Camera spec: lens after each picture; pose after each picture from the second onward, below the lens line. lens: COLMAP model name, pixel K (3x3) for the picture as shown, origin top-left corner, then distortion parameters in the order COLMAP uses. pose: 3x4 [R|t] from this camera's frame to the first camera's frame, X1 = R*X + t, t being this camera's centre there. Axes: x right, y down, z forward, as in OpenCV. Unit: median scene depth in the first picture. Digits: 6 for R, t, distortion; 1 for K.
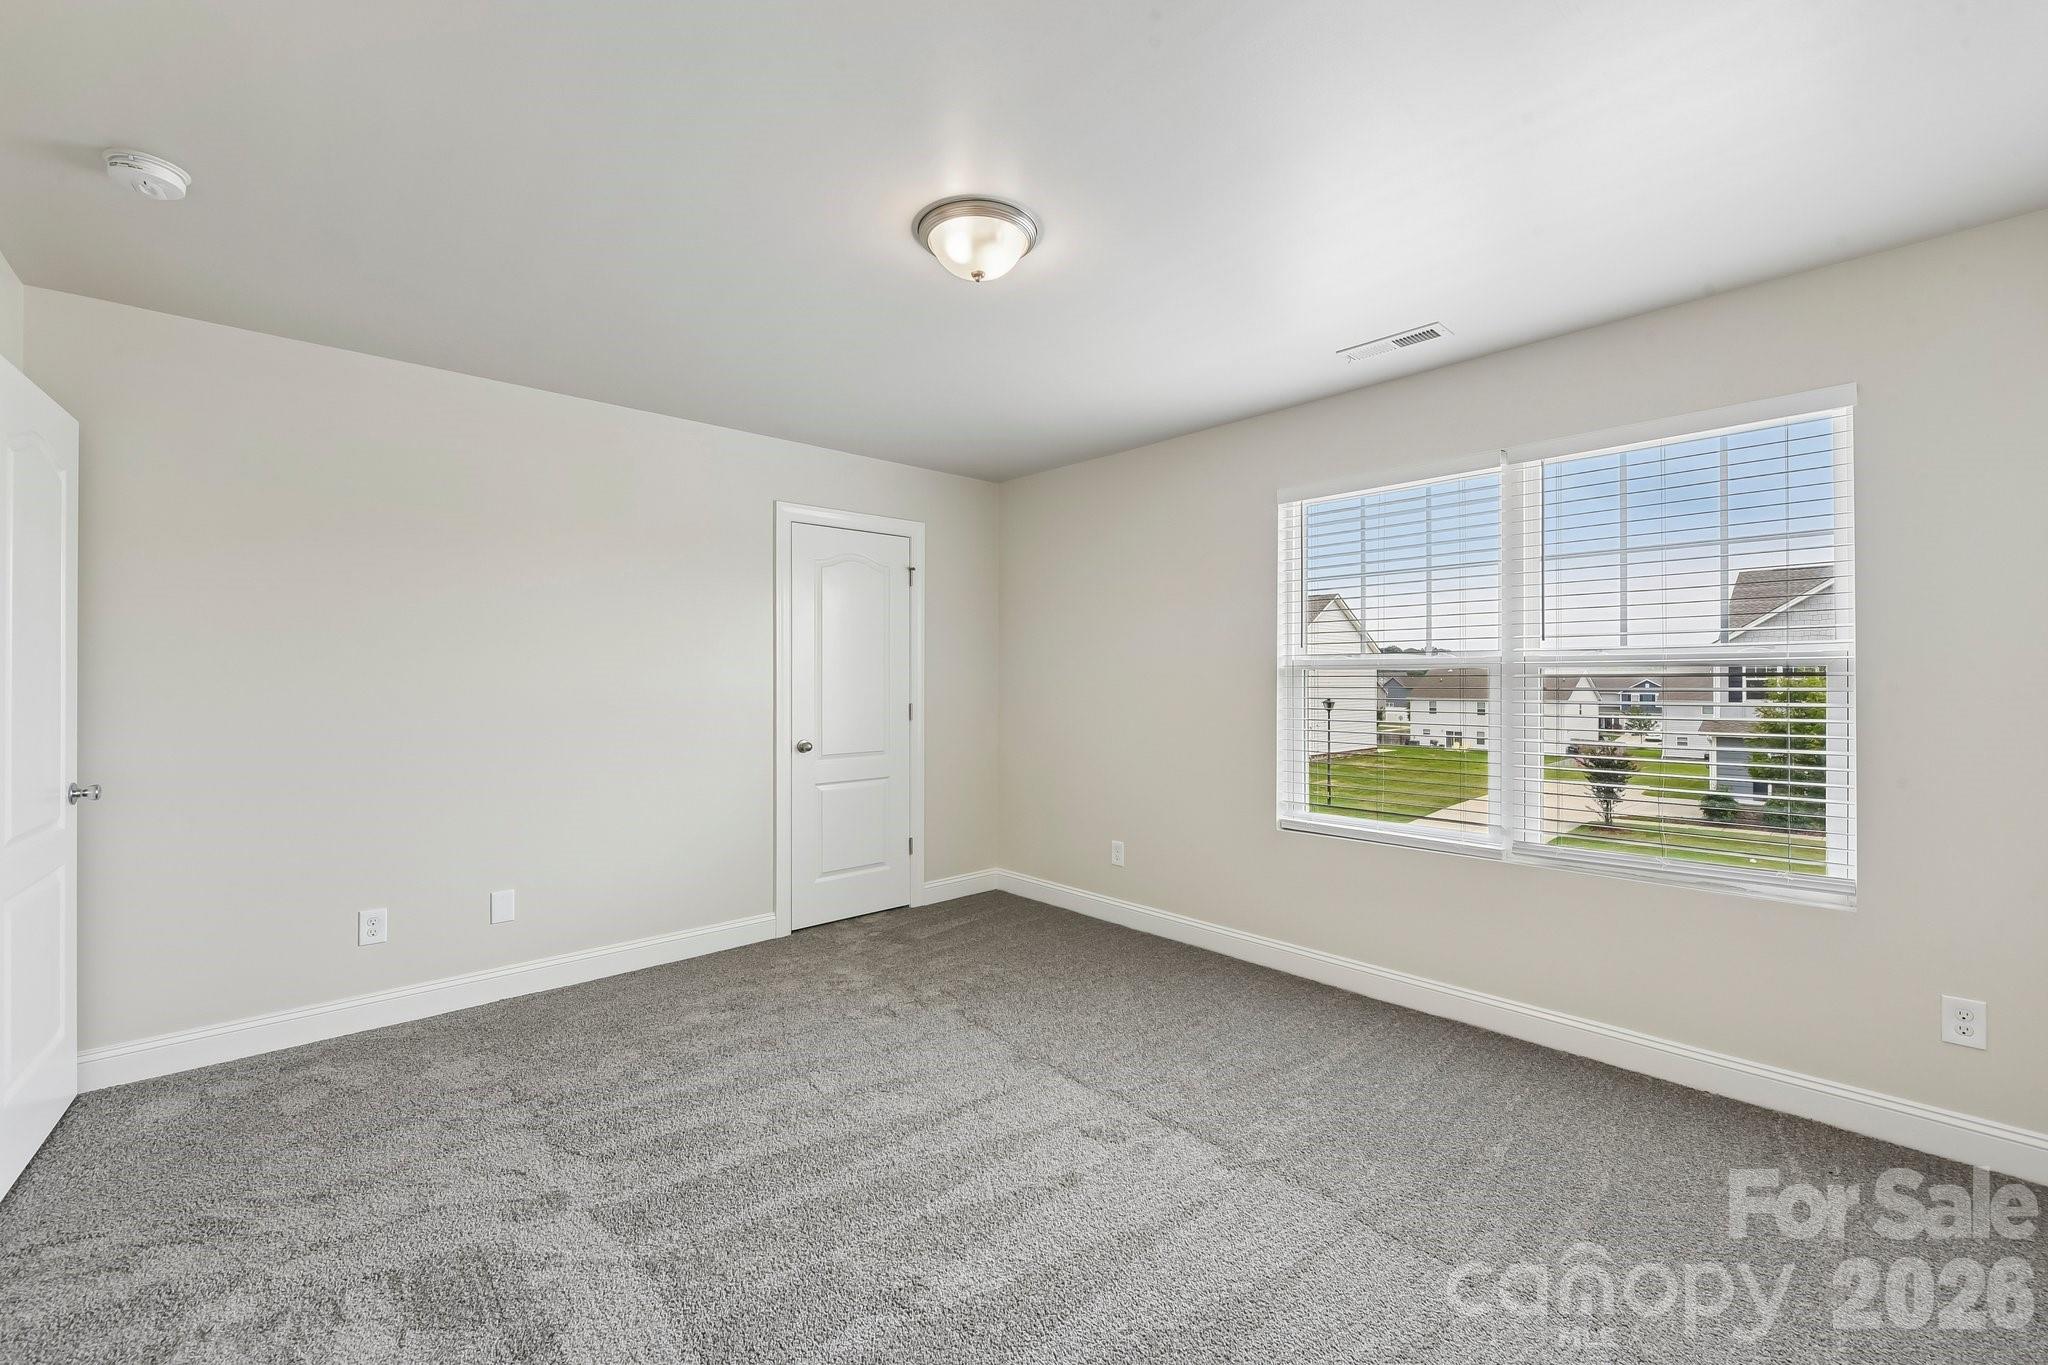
lens RADIAL K [[864.0, 0, 1014.4], [0, 864.0, 674.9], [0, 0, 1]] dist [0.000516, -0.000367]
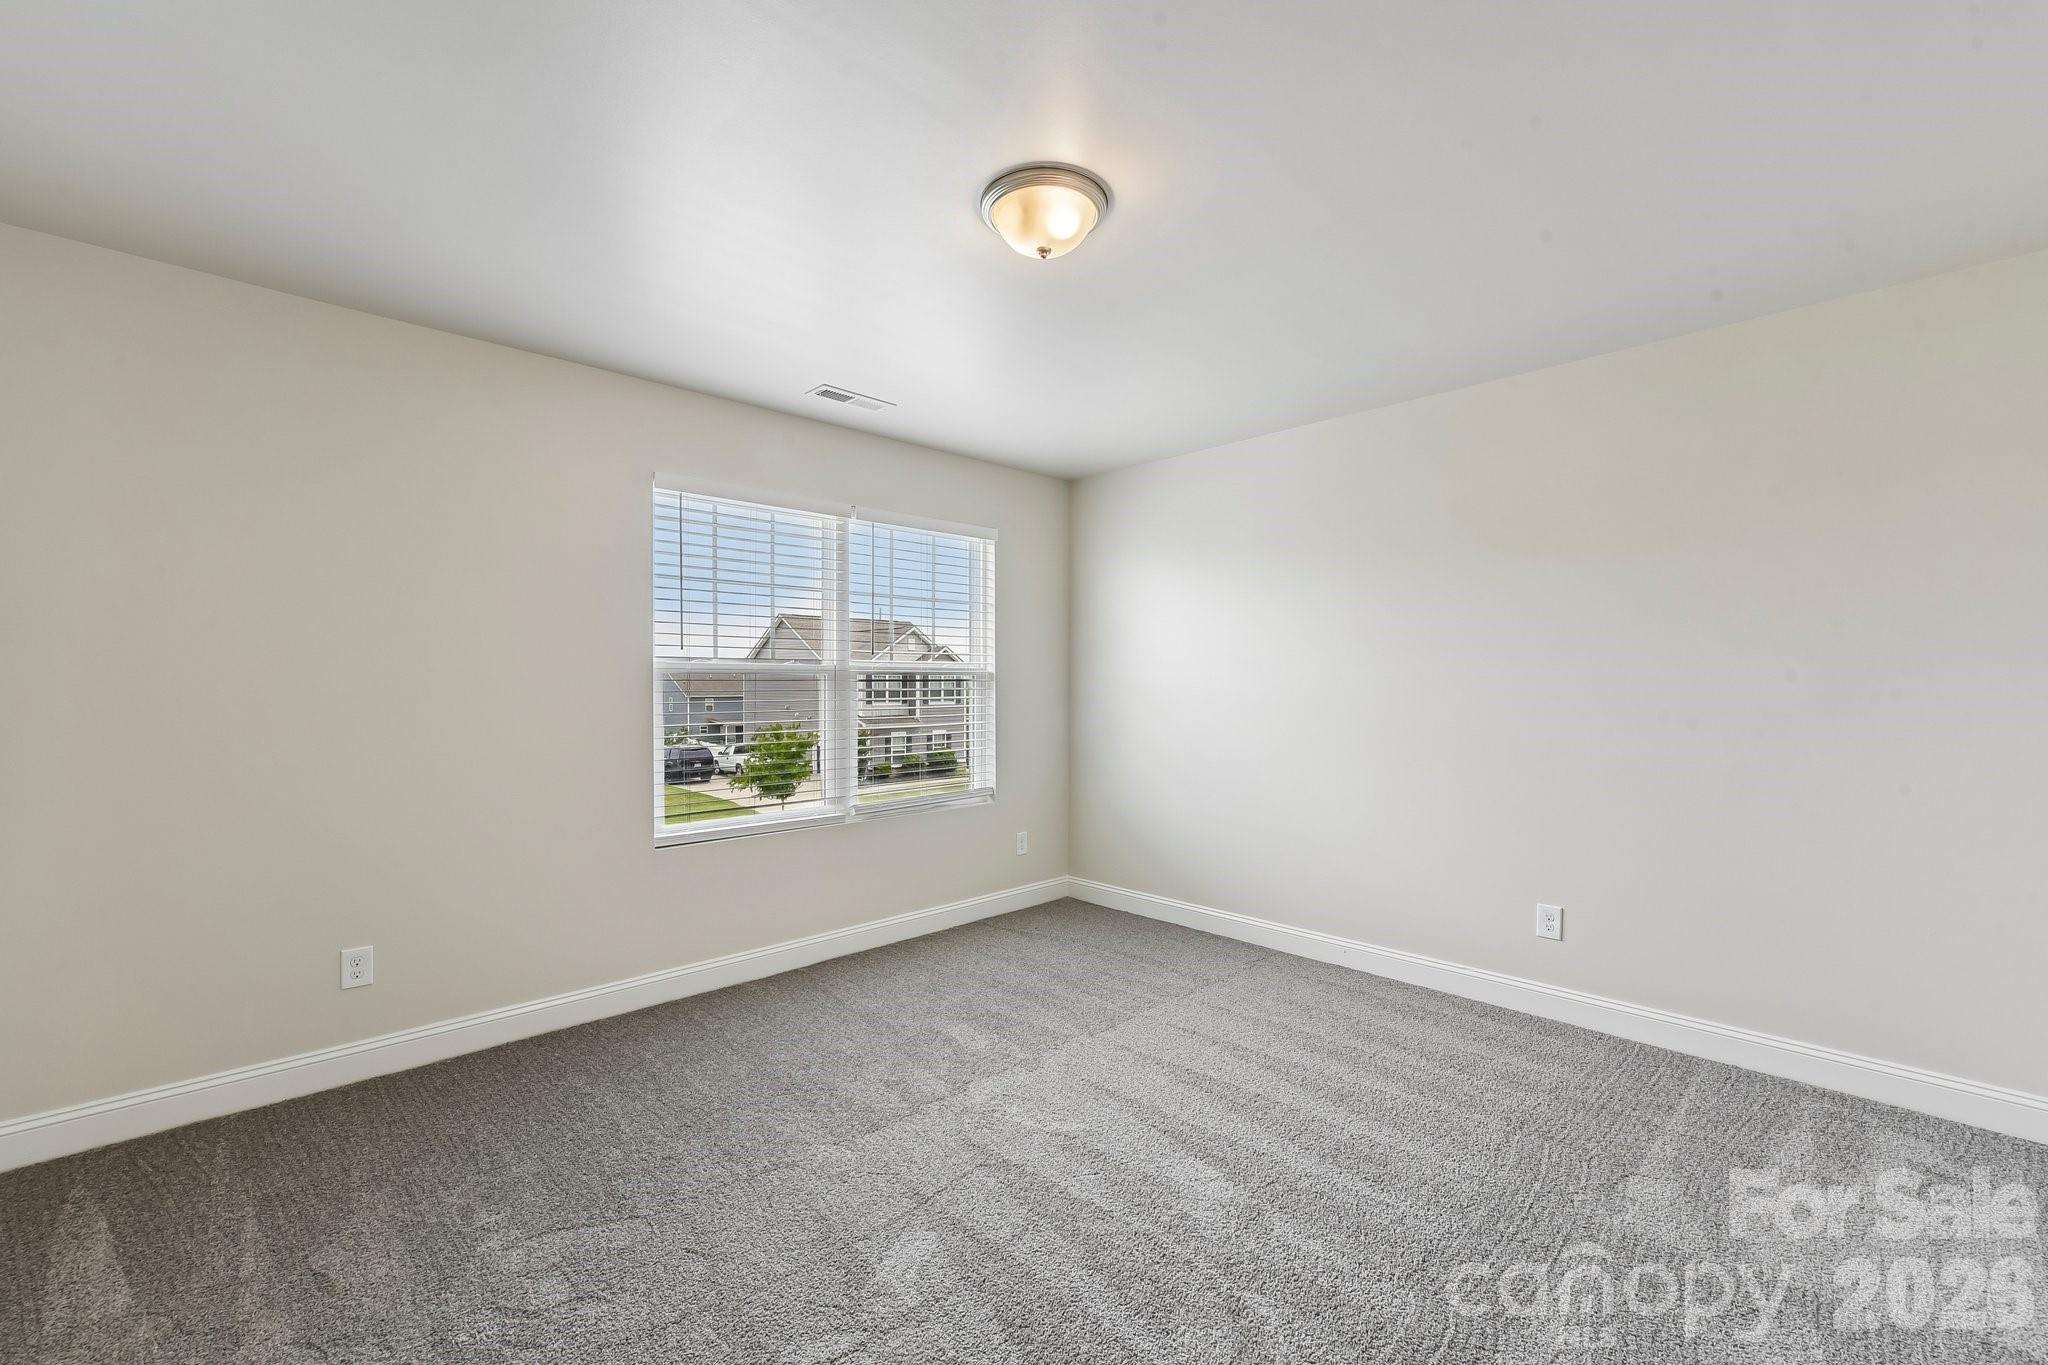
lens RADIAL K [[876.1, 0, 1023.9], [0, 876.1, 691.7], [0, 0, 1]] dist [-0.000053, 0.000010]
pose [[-0.075198, -0.011218, 0.997106, -0.692347], [-0.010685, 0.999888, 0.010444, 0.001294], [-0.997111, -0.009869, -0.075310, 0.755003]]
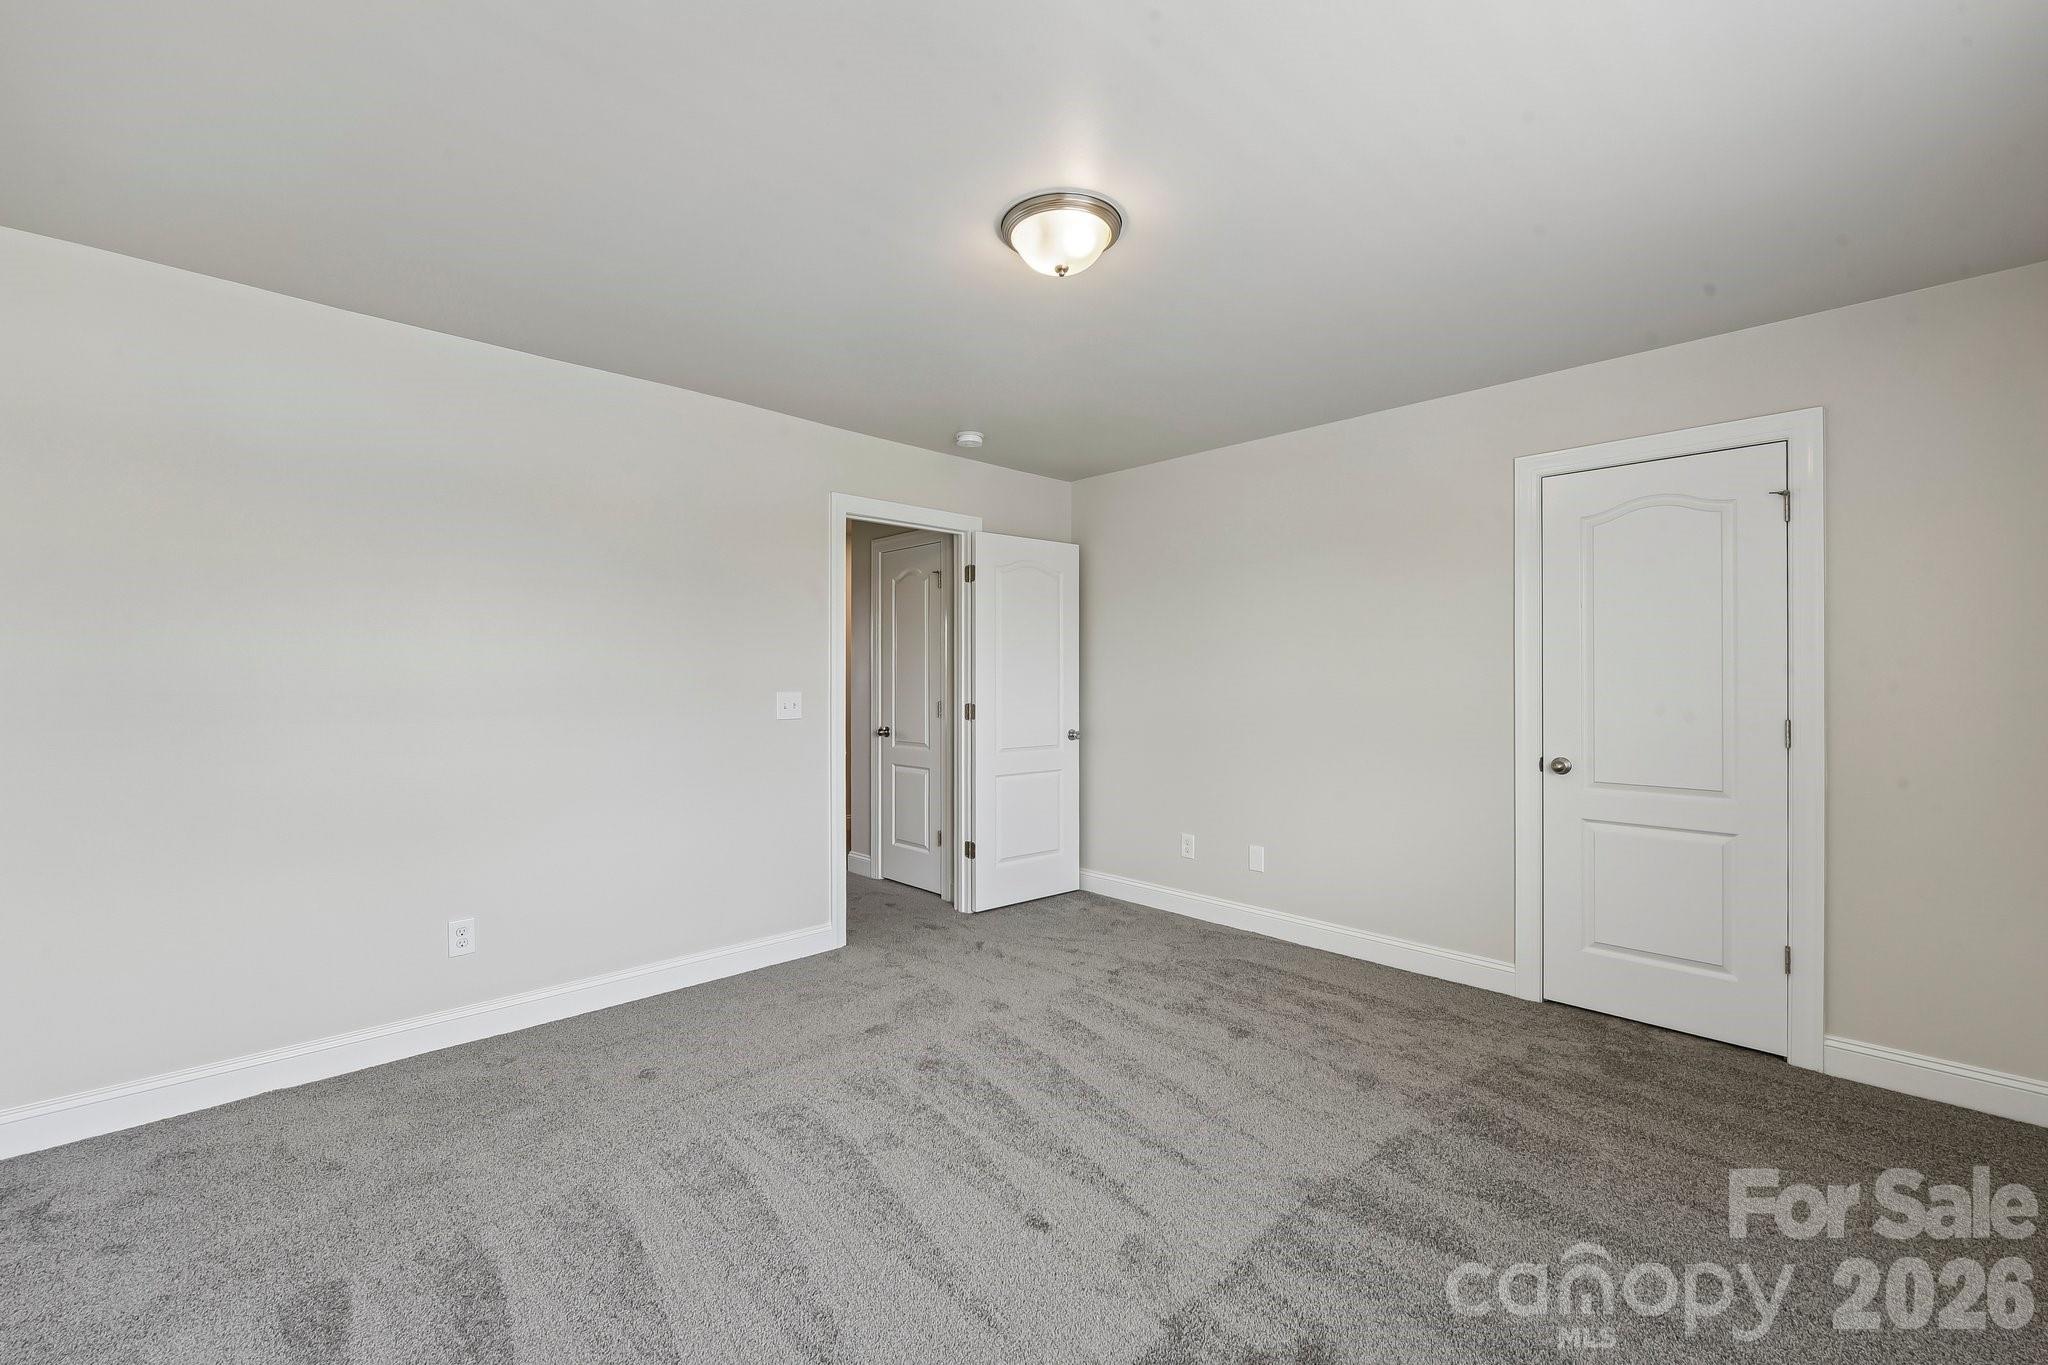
lens RADIAL K [[864.0, 0, 1014.4], [0, 864.0, 674.9], [0, 0, 1]] dist [0.000516, -0.000367]
pose [[-0.008214, 0.001717, -0.999965, 0.666509], [0.006419, 0.999978, 0.001664, -0.003642], [0.999946, -0.006405, -0.008225, 0.660188]]
